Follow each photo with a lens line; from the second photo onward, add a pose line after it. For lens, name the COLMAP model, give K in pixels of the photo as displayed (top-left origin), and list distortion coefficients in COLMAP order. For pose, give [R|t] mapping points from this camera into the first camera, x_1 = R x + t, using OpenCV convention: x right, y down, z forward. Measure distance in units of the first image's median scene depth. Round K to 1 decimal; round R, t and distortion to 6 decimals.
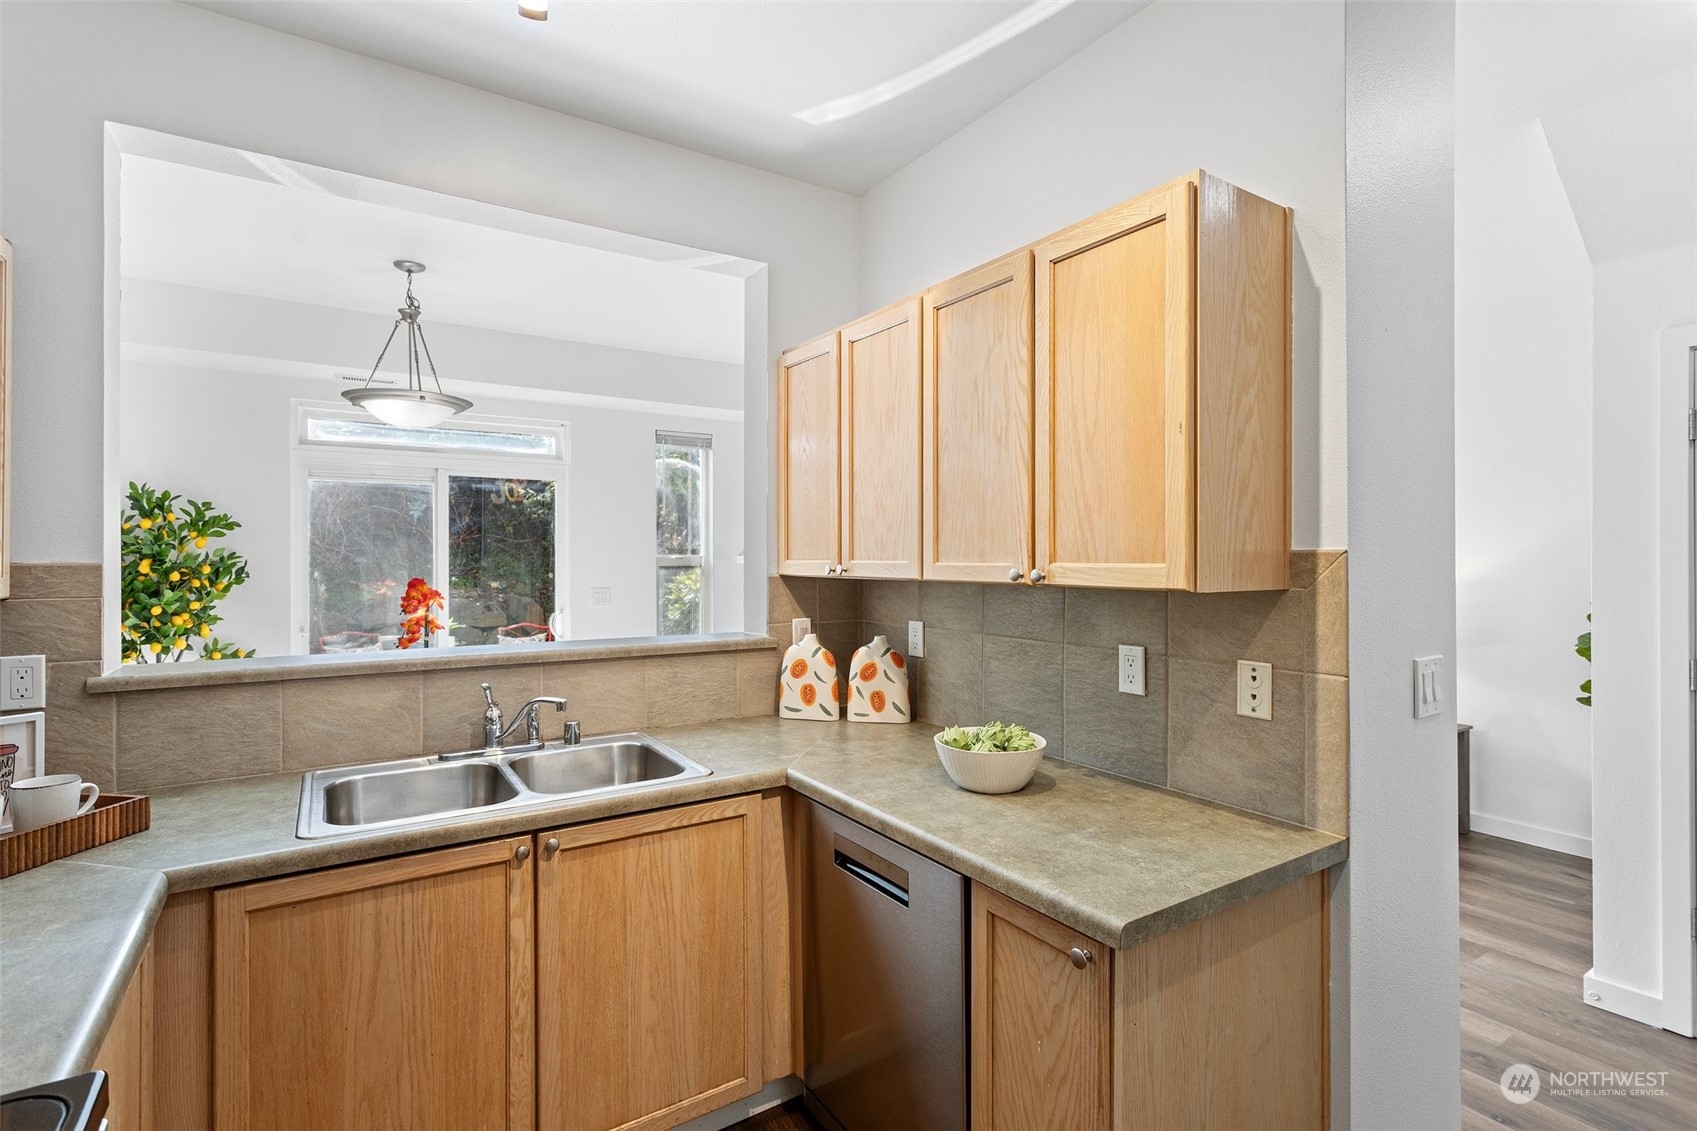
lens RADIAL K [[787.6, 0, 849.4], [0, 787.6, 558.8], [0, 0, 1]] dist [-0.001243, -0.000258]
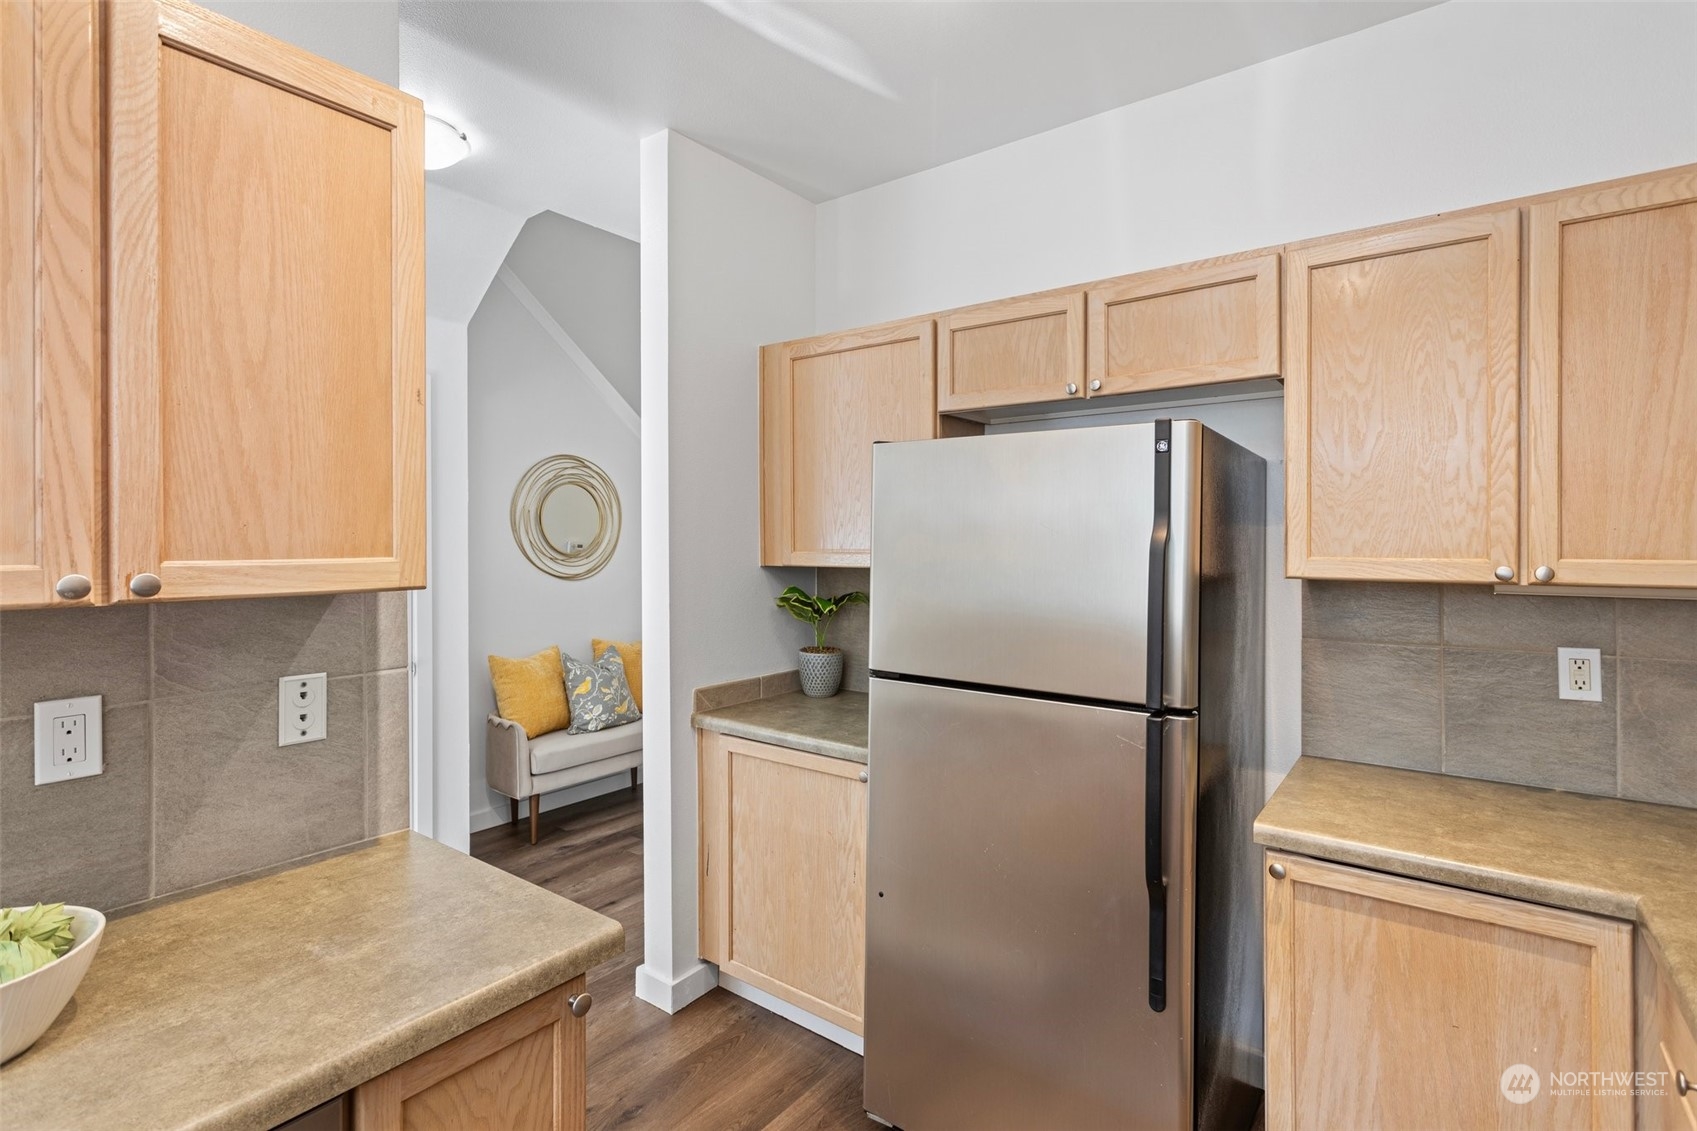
lens RADIAL K [[823.4, 0, 852.6], [0, 823.4, 540.1], [0, 0, 1]] dist [0.001363, 0.000202]
pose [[-0.346649, 0.001903, 0.937993, -0.305336], [0.006217, 0.999981, 0.000269, -0.004625], [-0.937974, 0.005925, -0.346654, 0.463973]]
